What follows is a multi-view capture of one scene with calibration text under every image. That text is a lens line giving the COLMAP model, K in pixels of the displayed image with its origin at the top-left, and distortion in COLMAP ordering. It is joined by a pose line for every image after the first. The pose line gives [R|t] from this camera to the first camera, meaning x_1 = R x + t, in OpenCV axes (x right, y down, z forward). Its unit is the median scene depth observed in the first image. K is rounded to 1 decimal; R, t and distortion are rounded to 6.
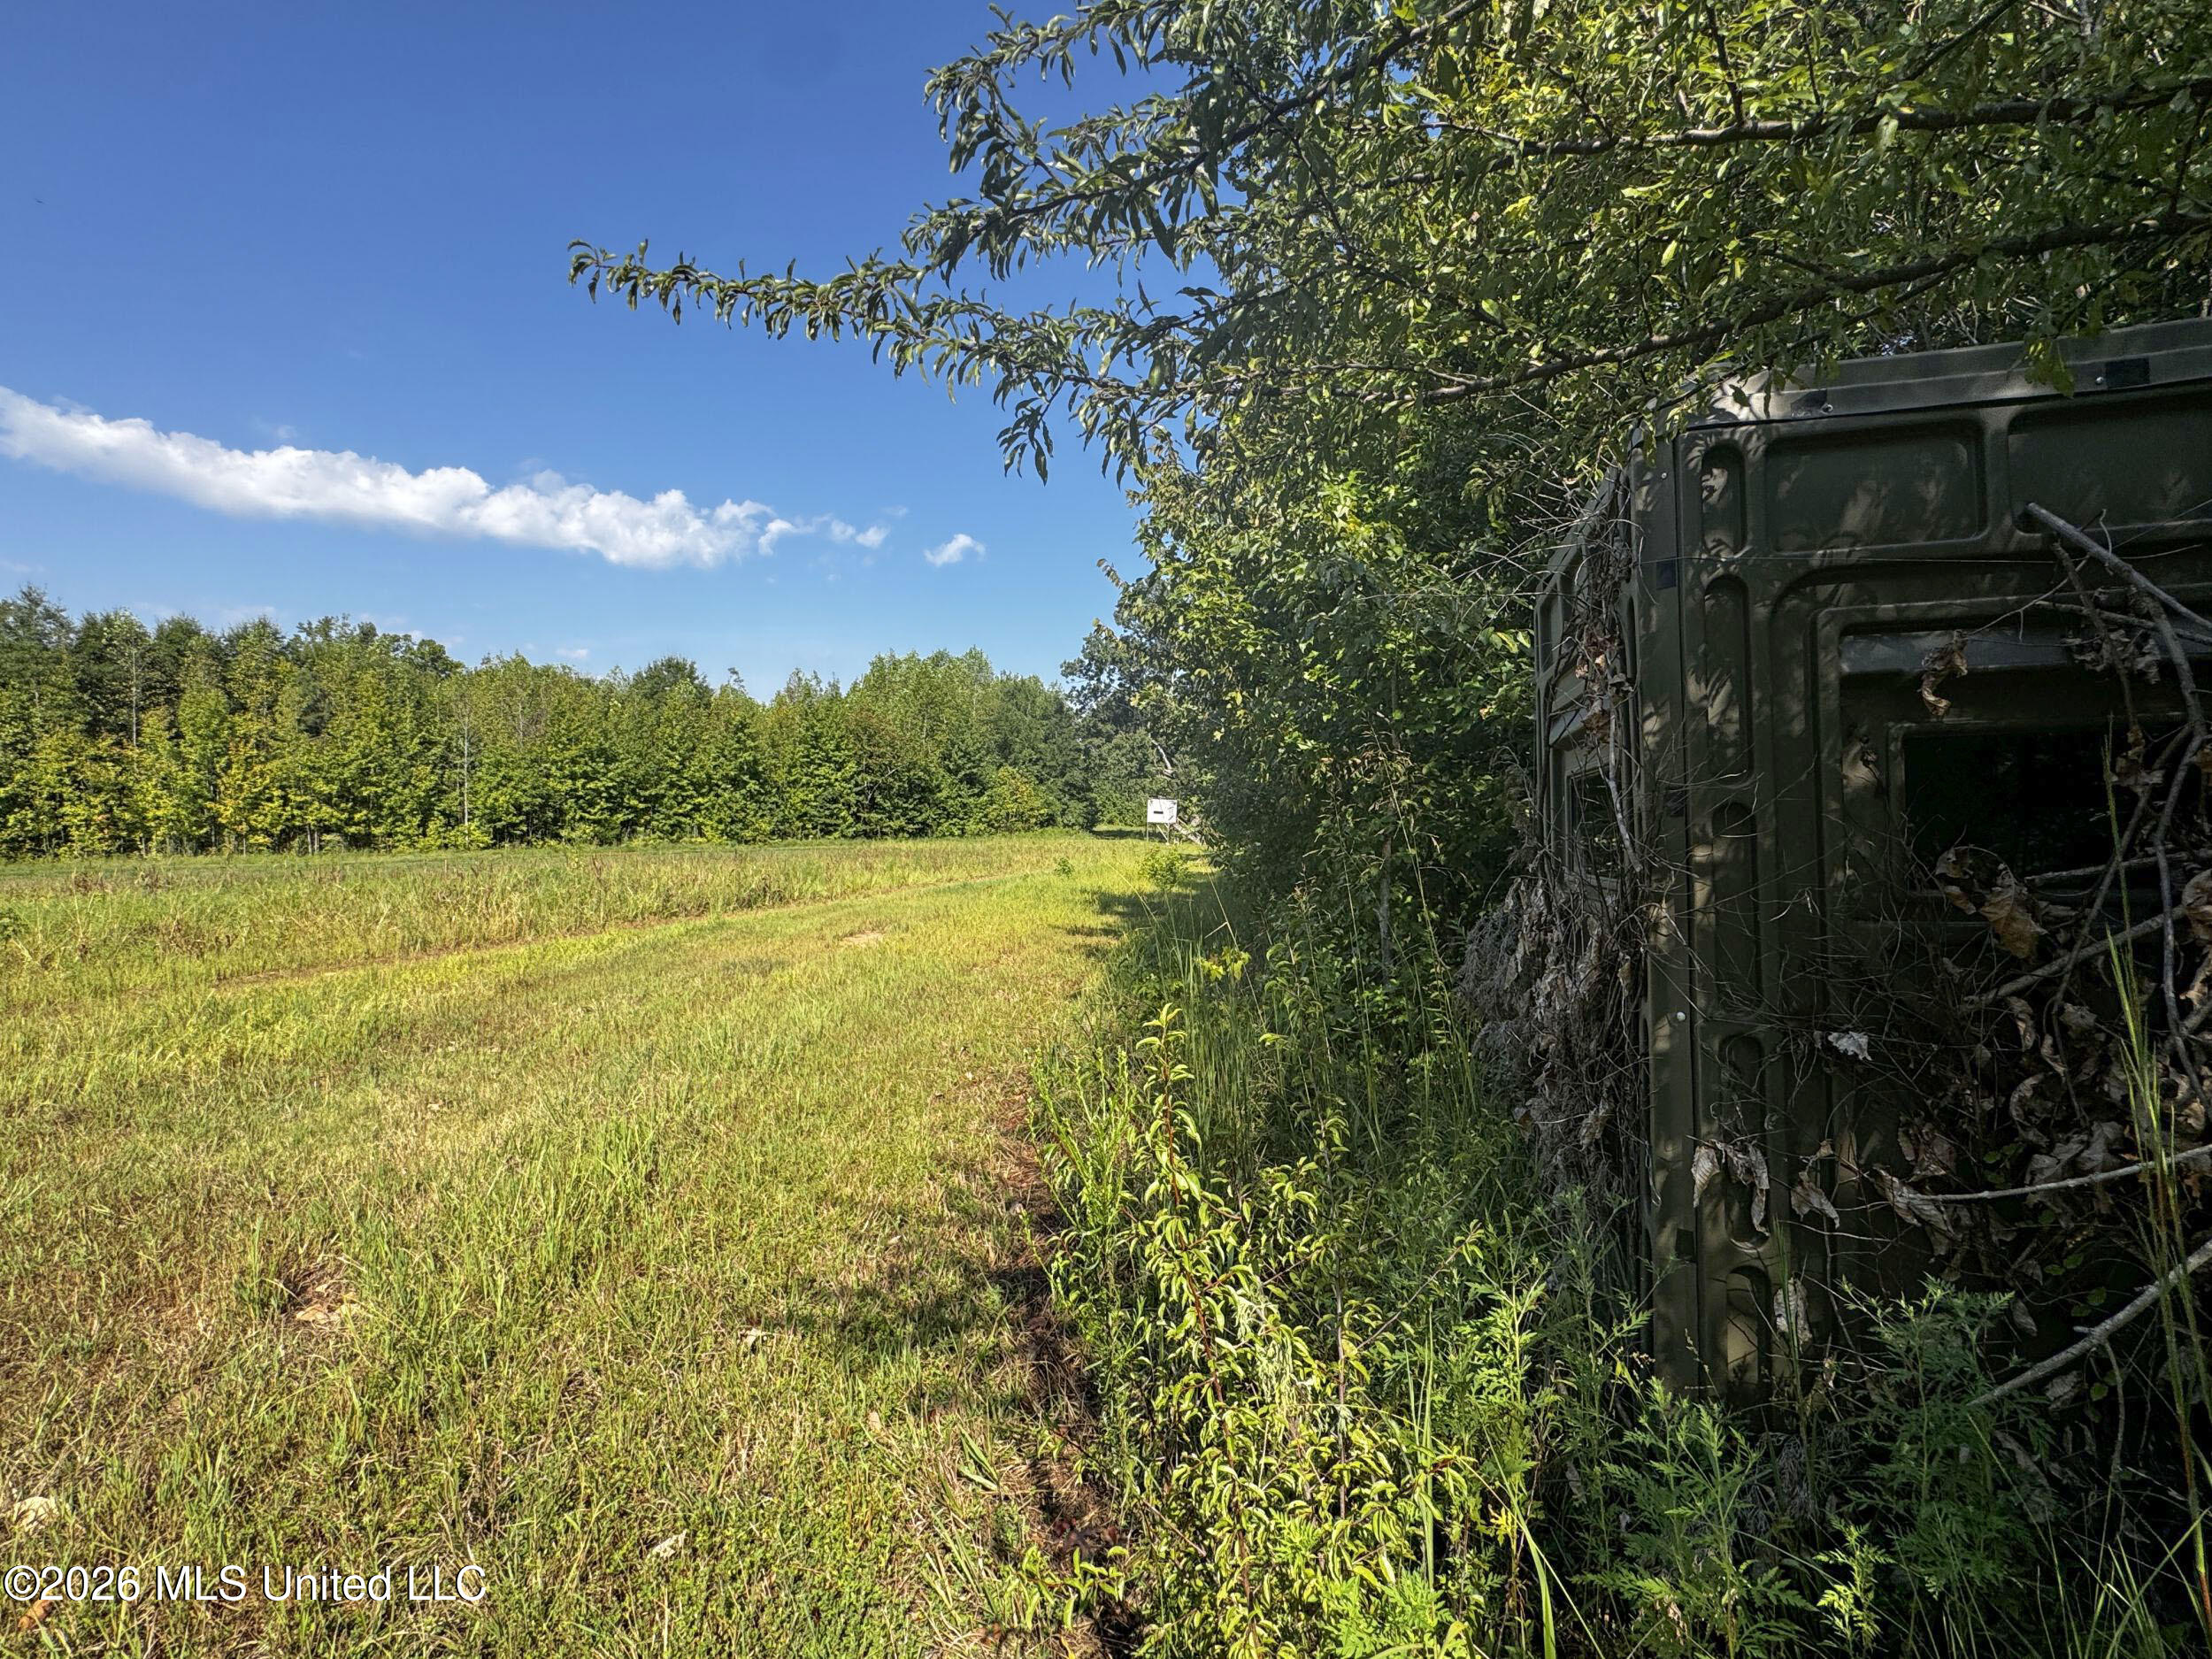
lens RADIAL K [[946.1, 0, 1106.0], [0, 946.1, 829.5], [0, 0, 1]] dist [-0.000856, -0.000423]
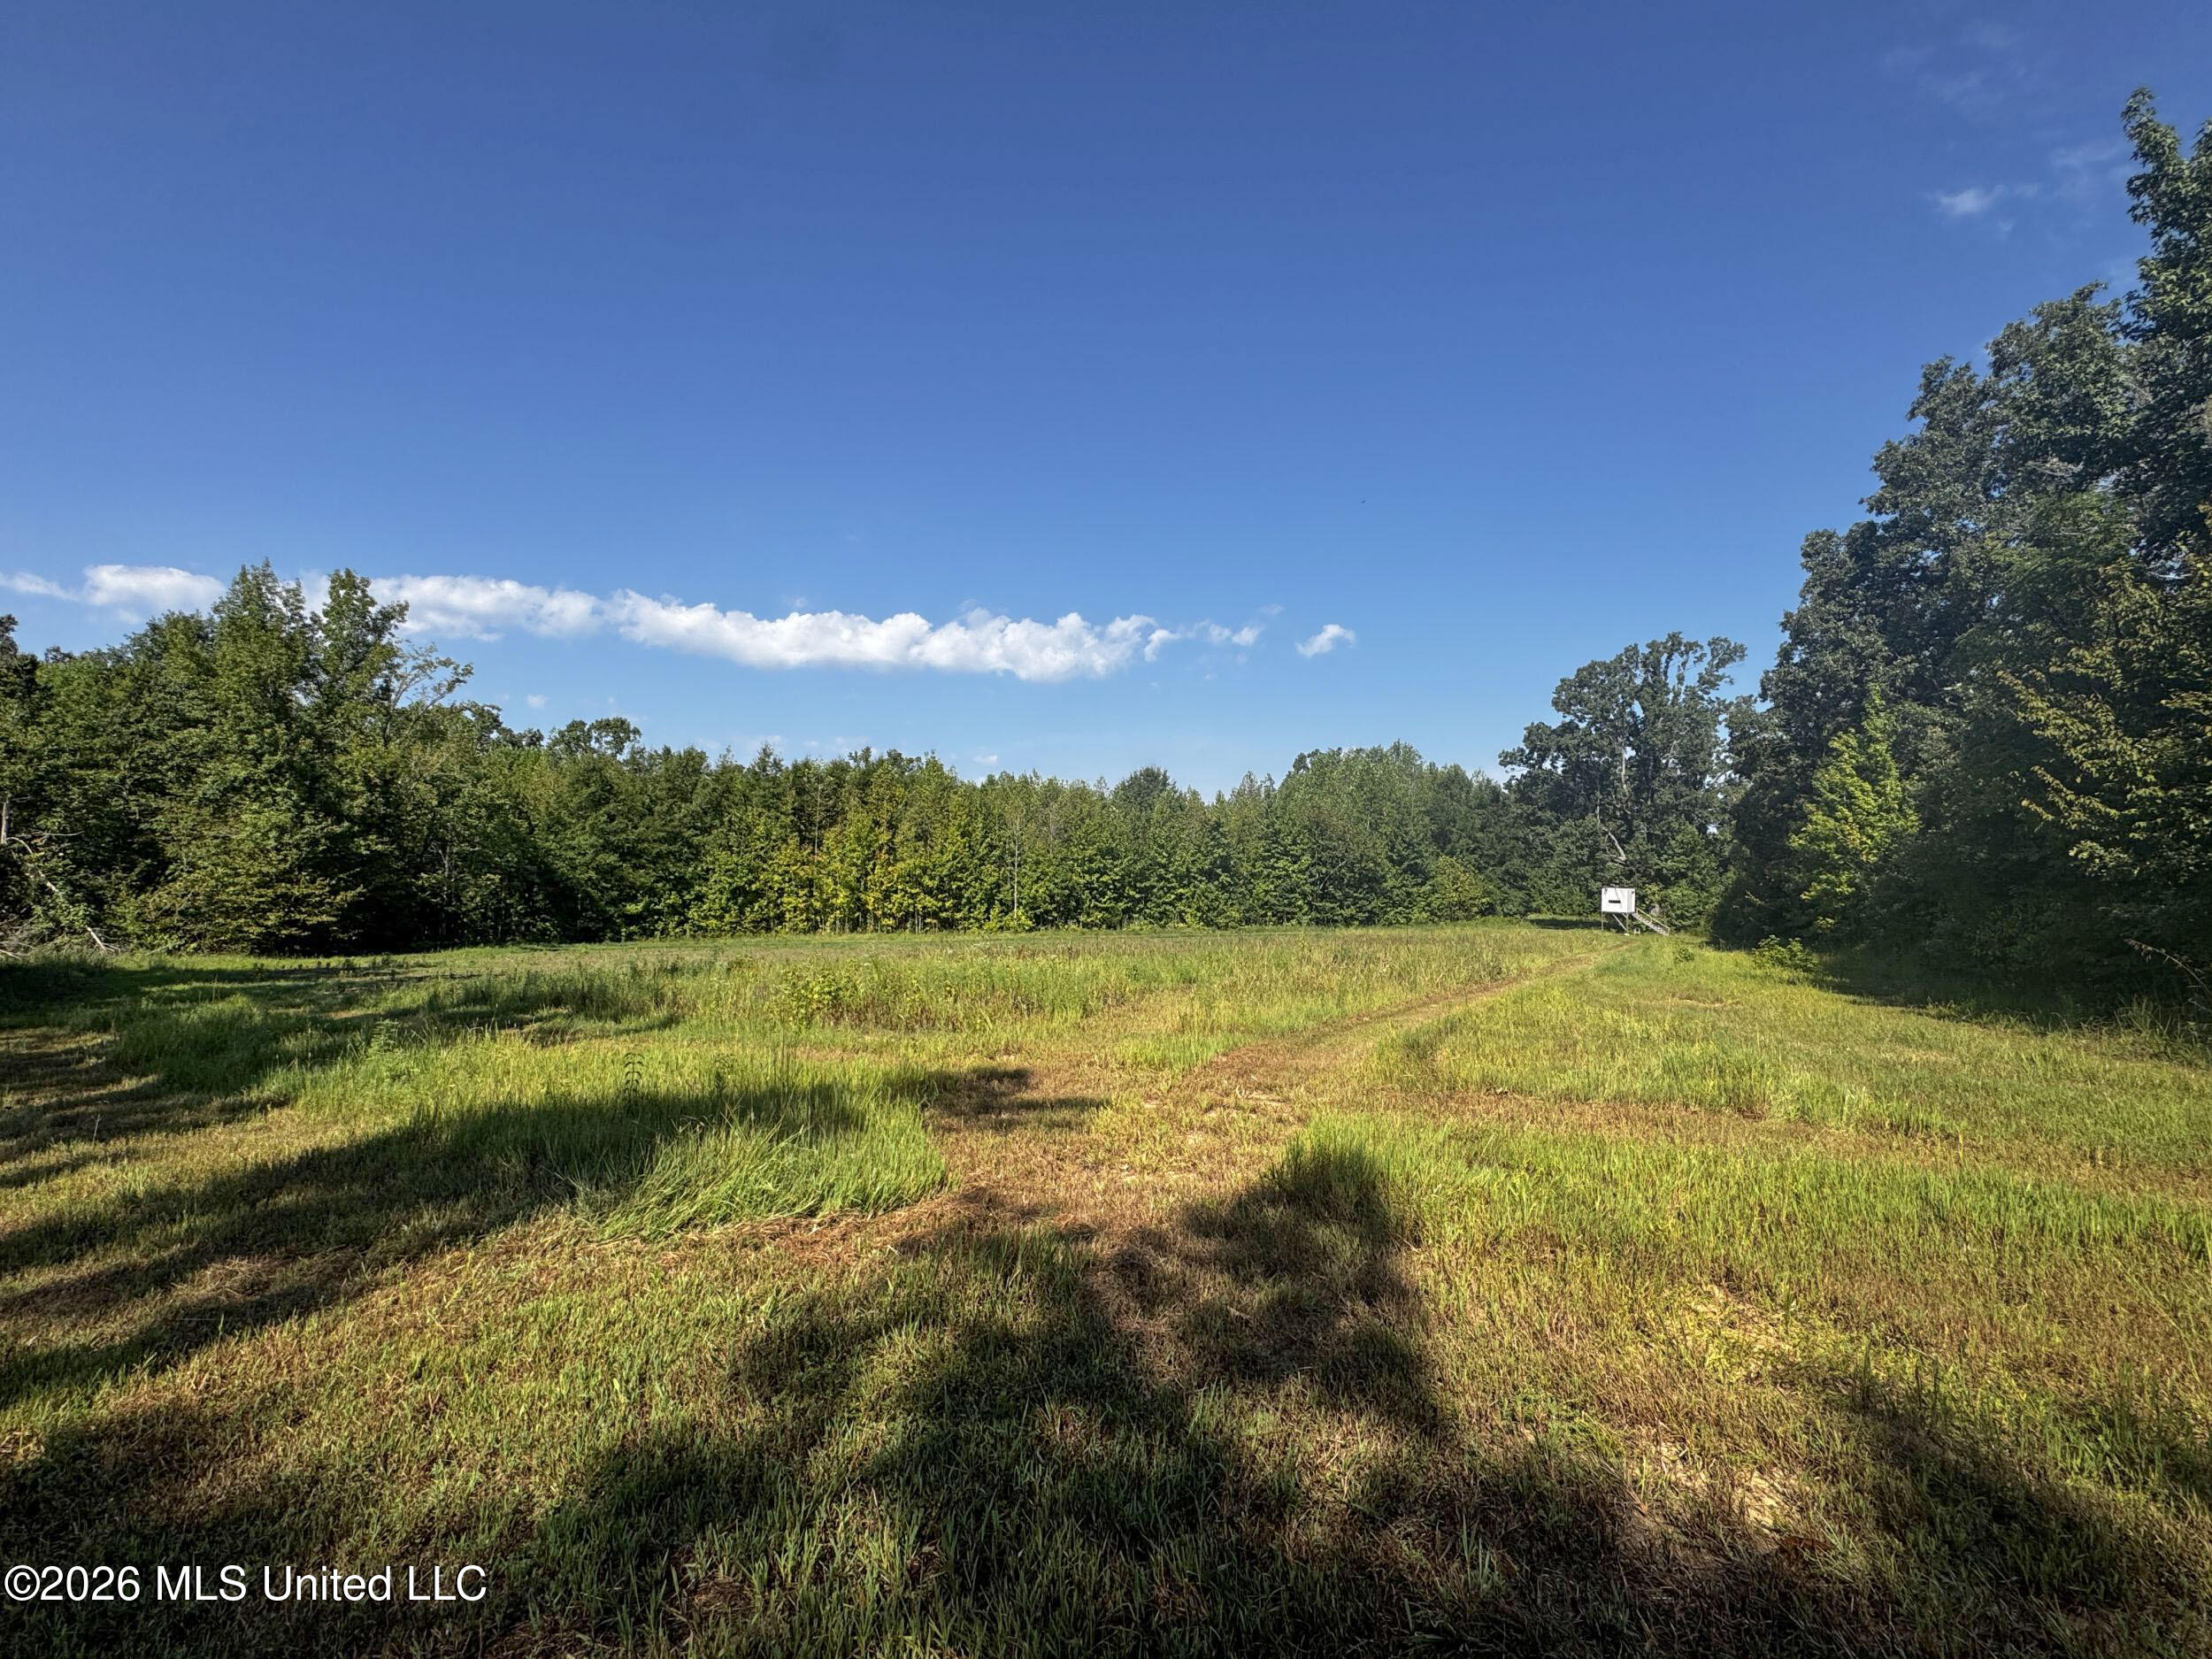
lens RADIAL K [[946.1, 0, 1106.0], [0, 946.1, 829.5], [0, 0, 1]] dist [-0.000856, -0.000423]
pose [[0.930702, -0.025193, -0.364910, -0.082931], [-0.007711, 0.996052, -0.088435, -0.002470], [0.365697, 0.085120, 0.926833, -0.094849]]
